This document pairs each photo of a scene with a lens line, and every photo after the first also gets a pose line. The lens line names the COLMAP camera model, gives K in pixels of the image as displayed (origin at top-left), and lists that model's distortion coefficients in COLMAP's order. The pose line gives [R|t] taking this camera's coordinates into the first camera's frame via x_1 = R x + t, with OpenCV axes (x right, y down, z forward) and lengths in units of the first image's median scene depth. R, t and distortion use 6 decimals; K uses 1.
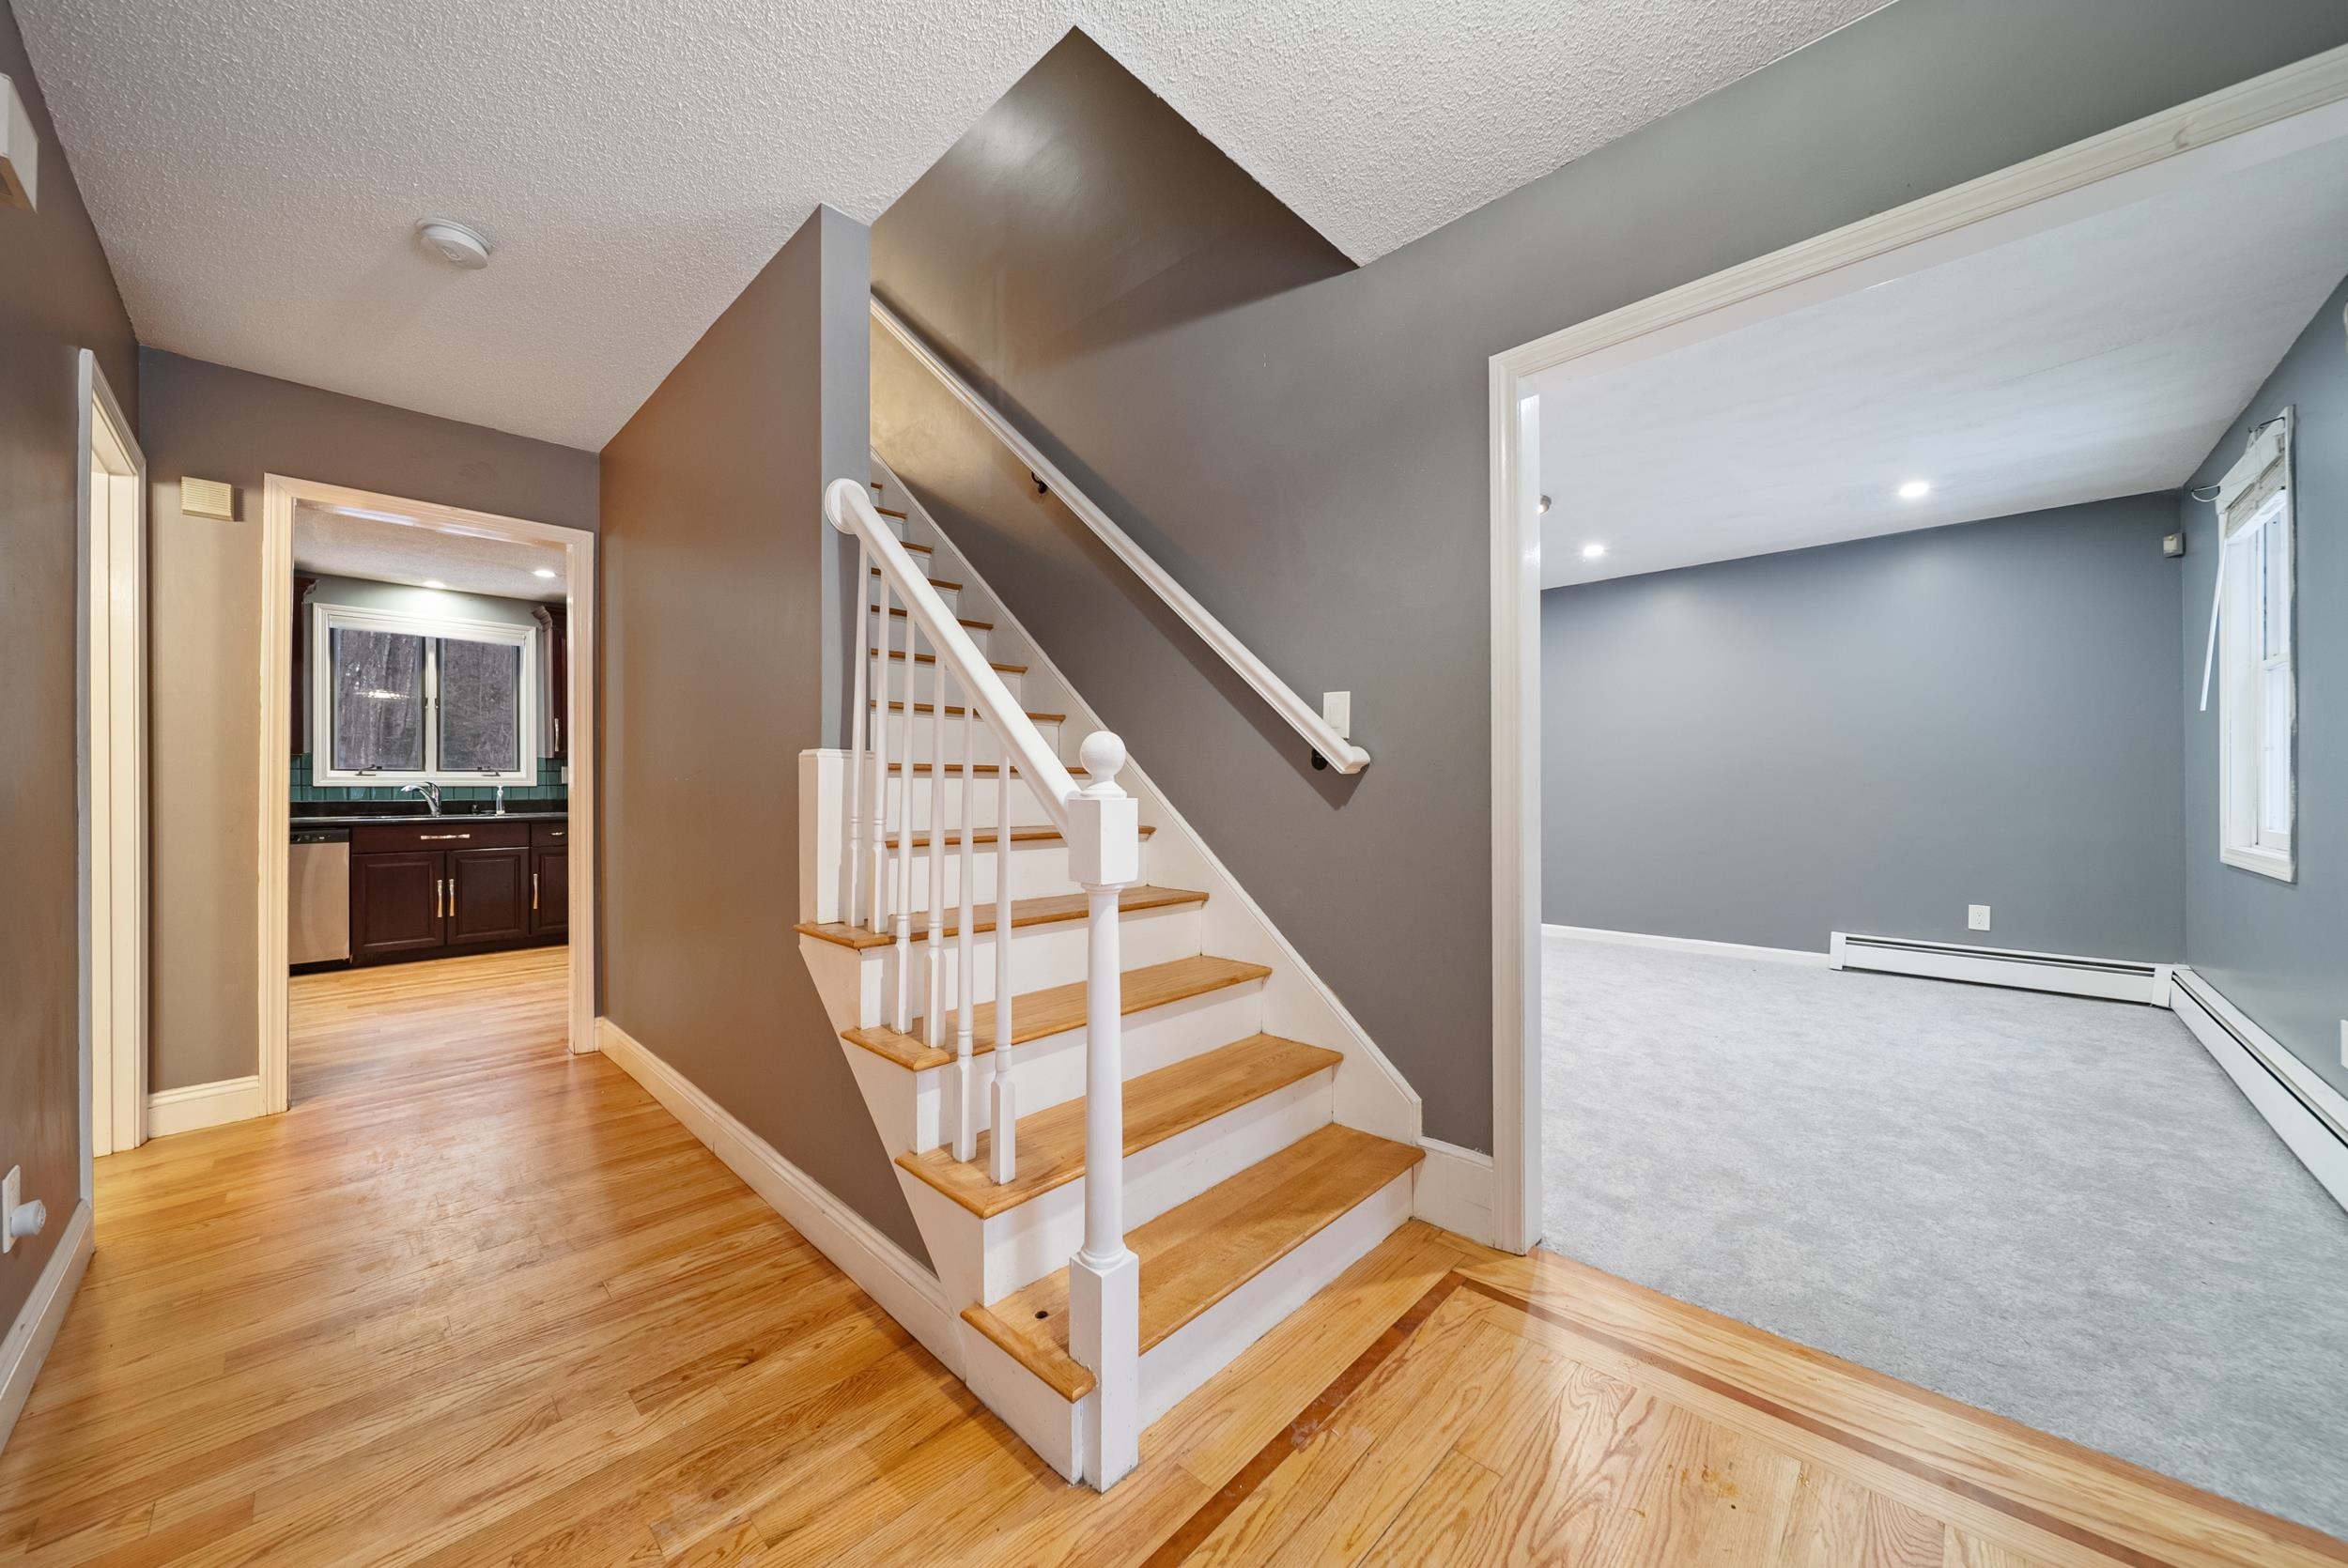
lens RADIAL K [[834.3, 0, 1174.0], [0, 834.3, 784.0], [0, 0, 1]] dist [-0.000482, -0.000111]
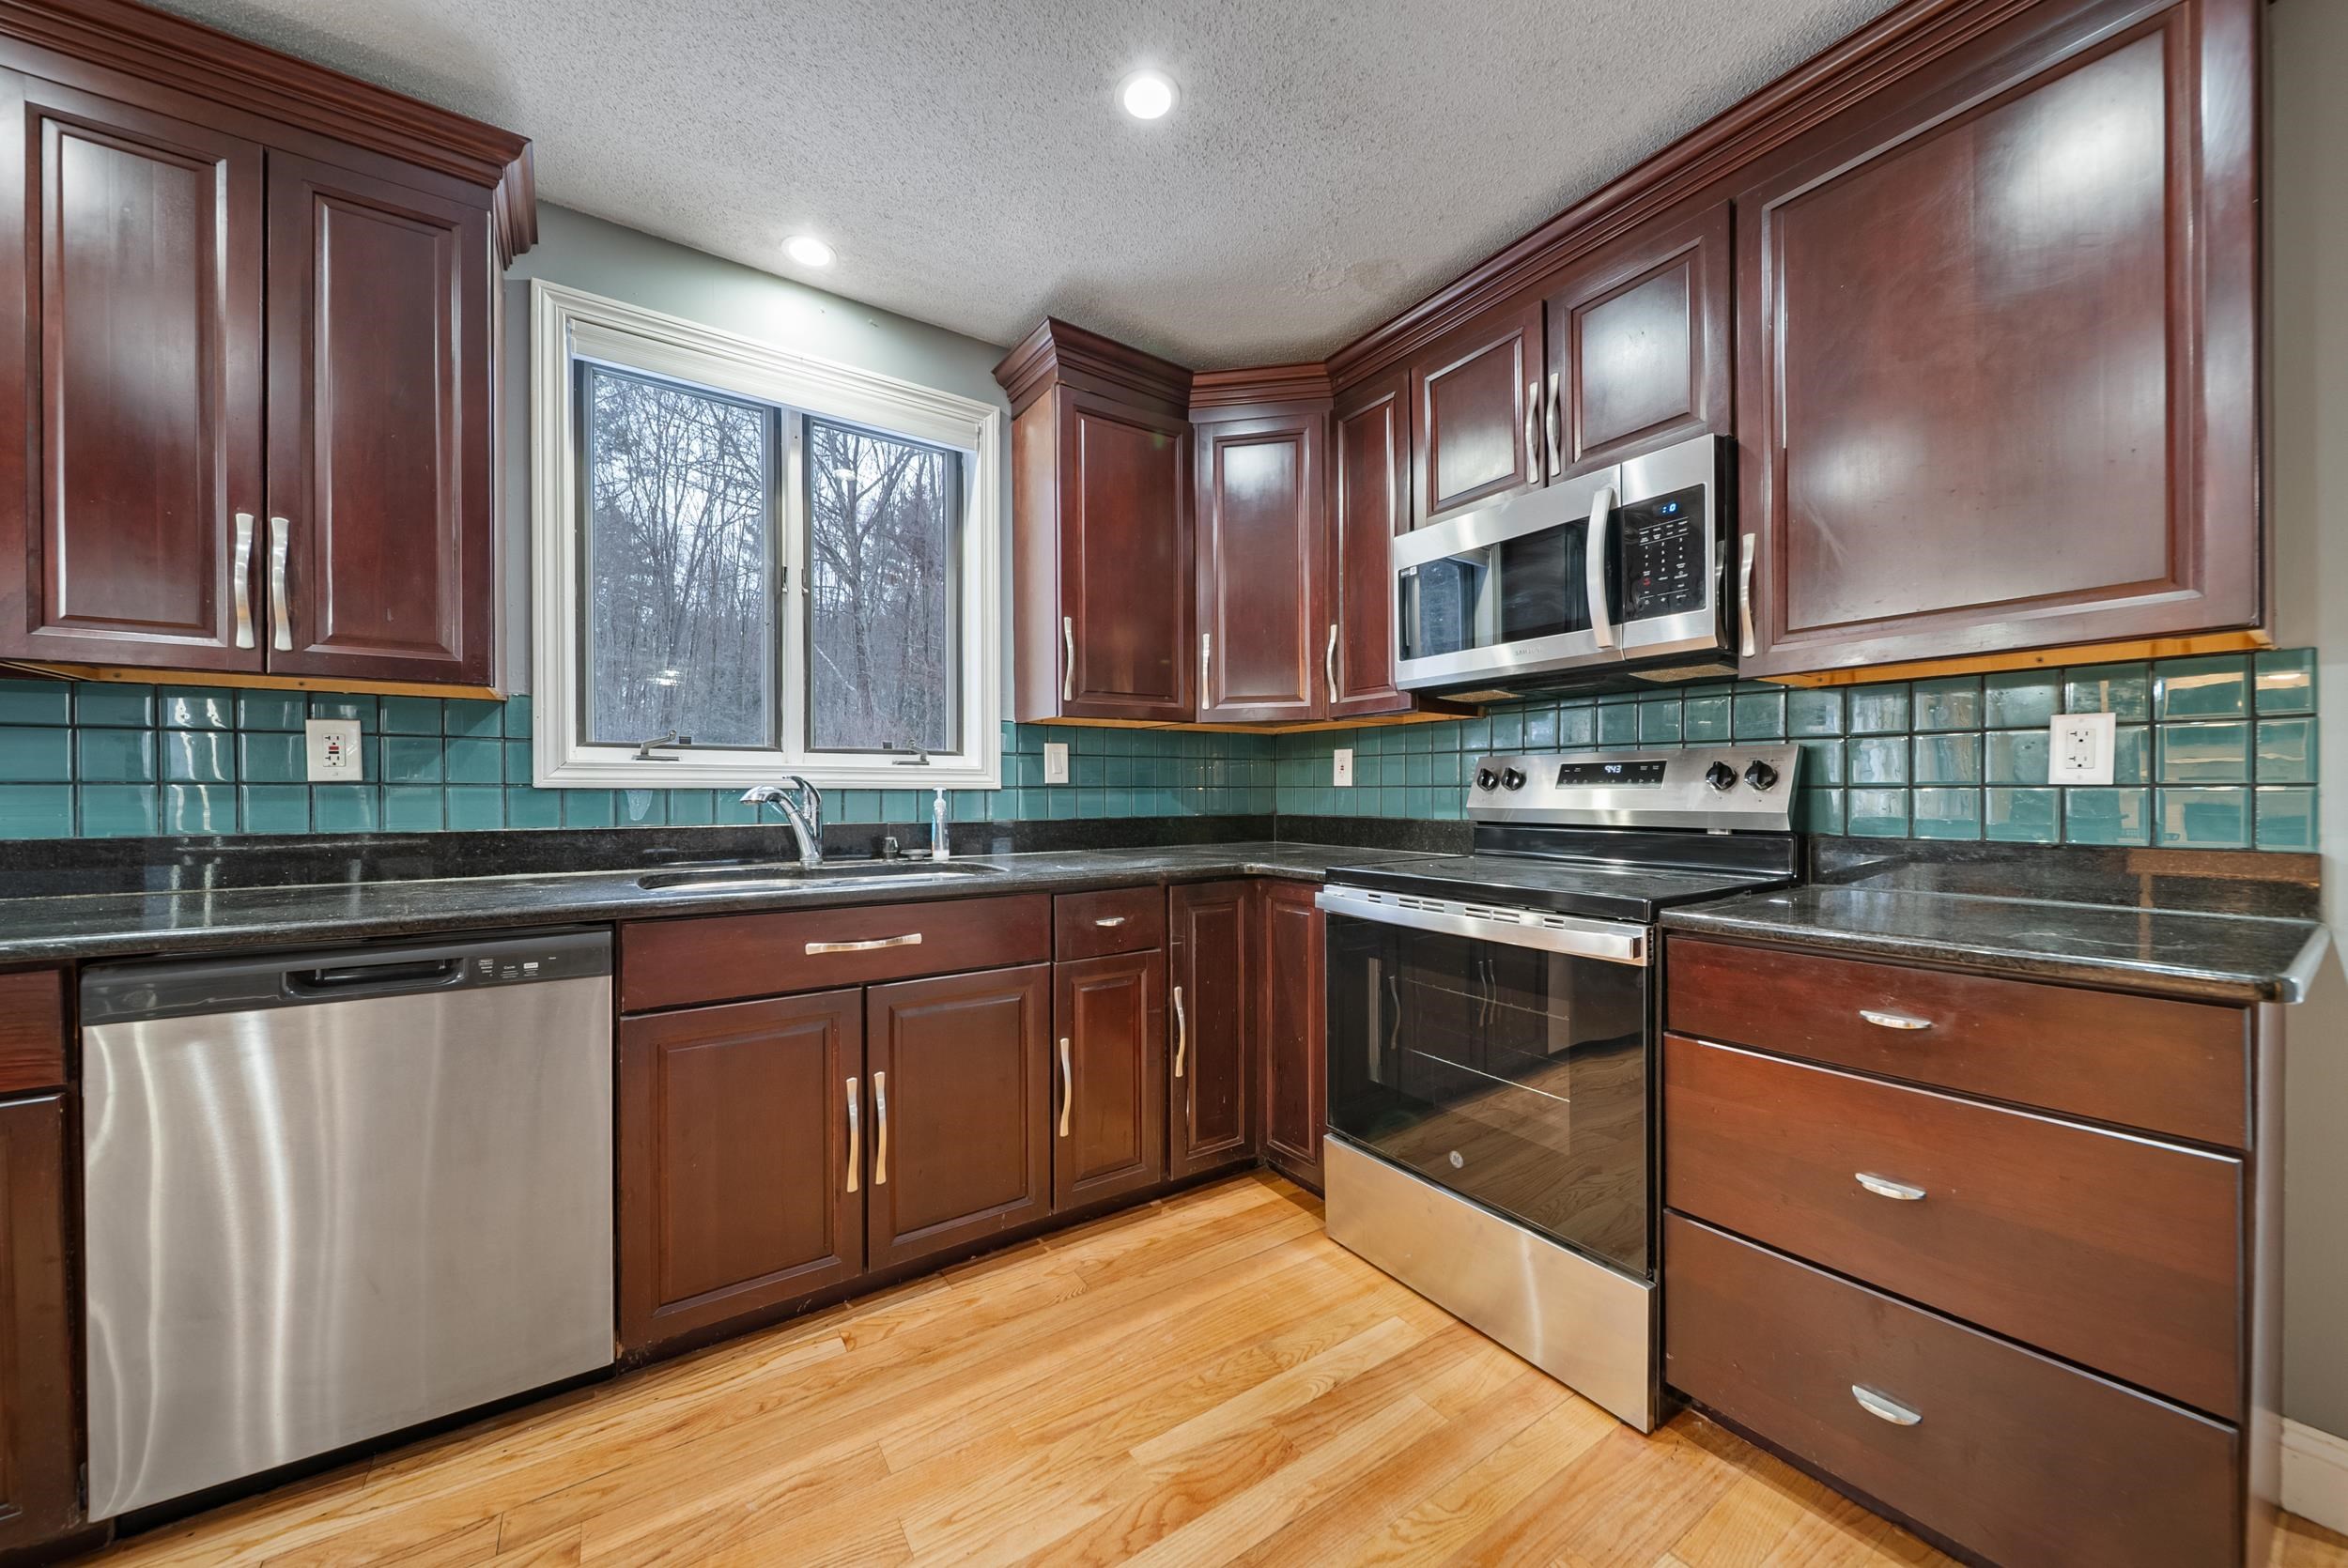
lens RADIAL K [[825.4, 0, 1167.3], [0, 825.4, 797.0], [0, 0, 1]] dist [-0.001242, -0.000366]
pose [[0.977267, 0.001002, -0.212009, -0.649742], [0.000716, 0.999968, 0.008026, 0.003569], [0.212010, -0.007996, 0.977235, 0.669066]]
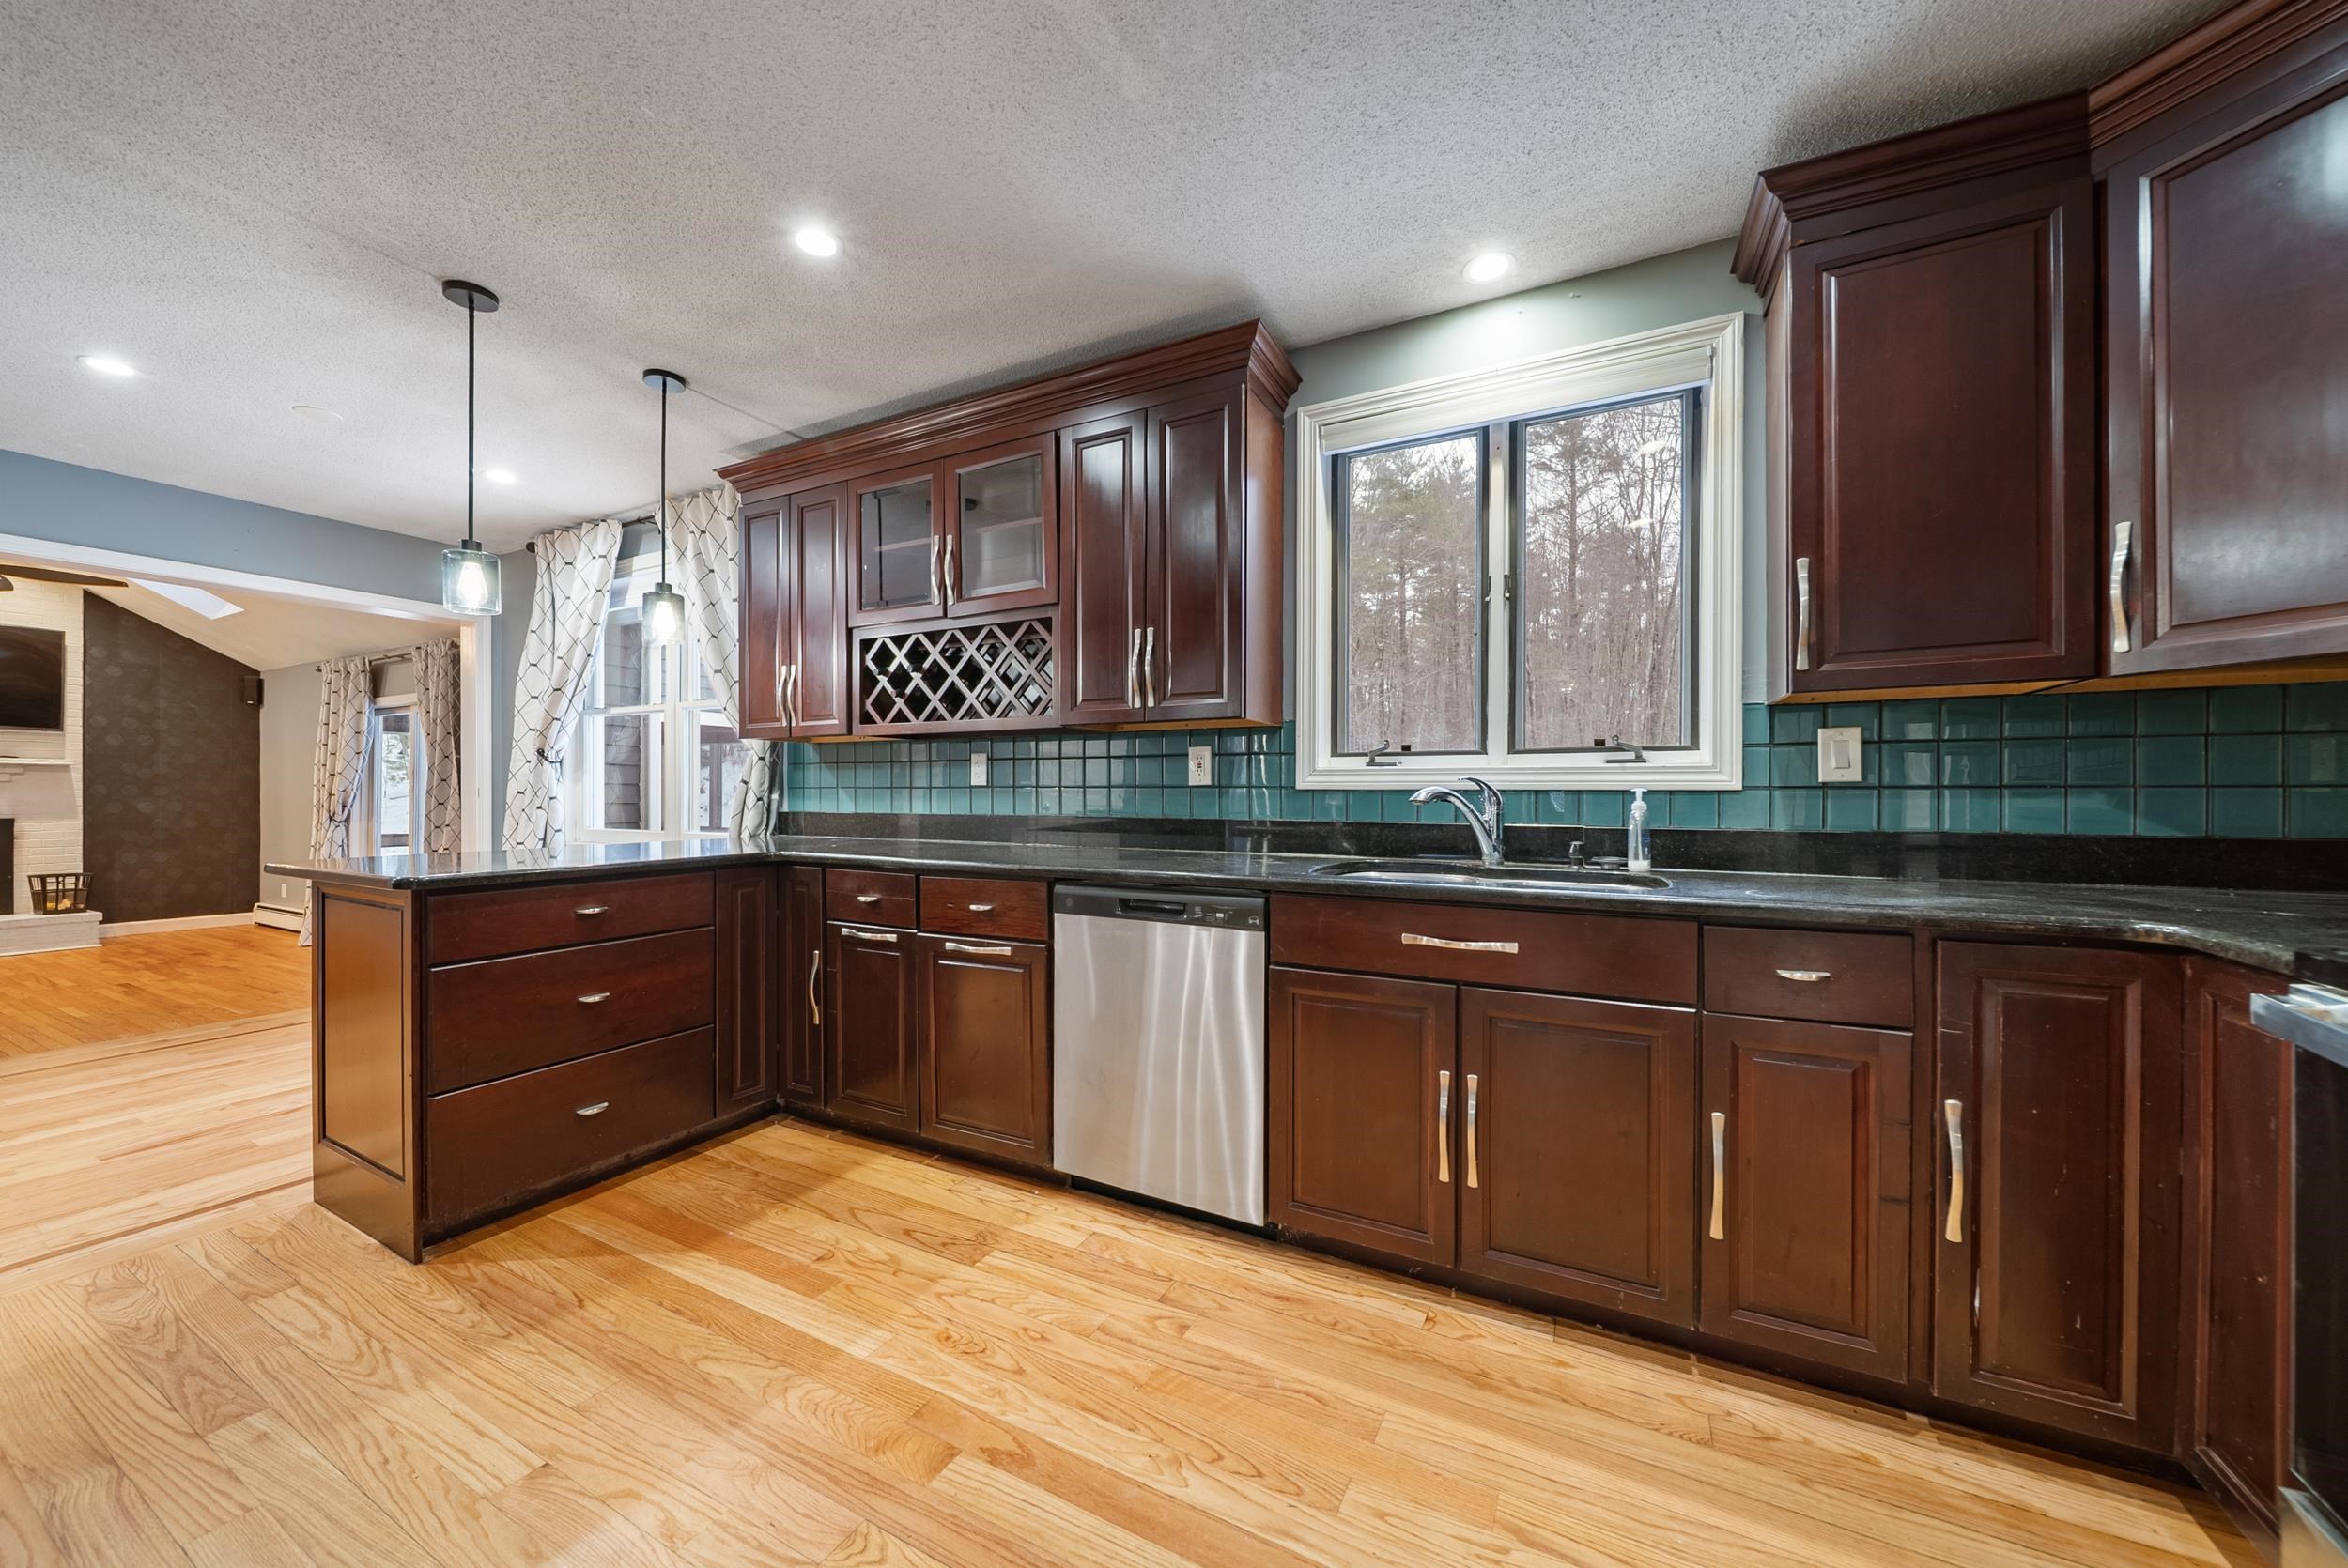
lens RADIAL K [[831.1, 0, 1180.4], [0, 831.1, 796.4], [0, 0, 1]] dist [-0.000357, -0.001763]
pose [[0.279201, 0.005672, -0.960216, -0.554757], [-0.000415, 0.999983, 0.005786, 0.003594], [0.960233, -0.001217, 0.279198, 0.756138]]
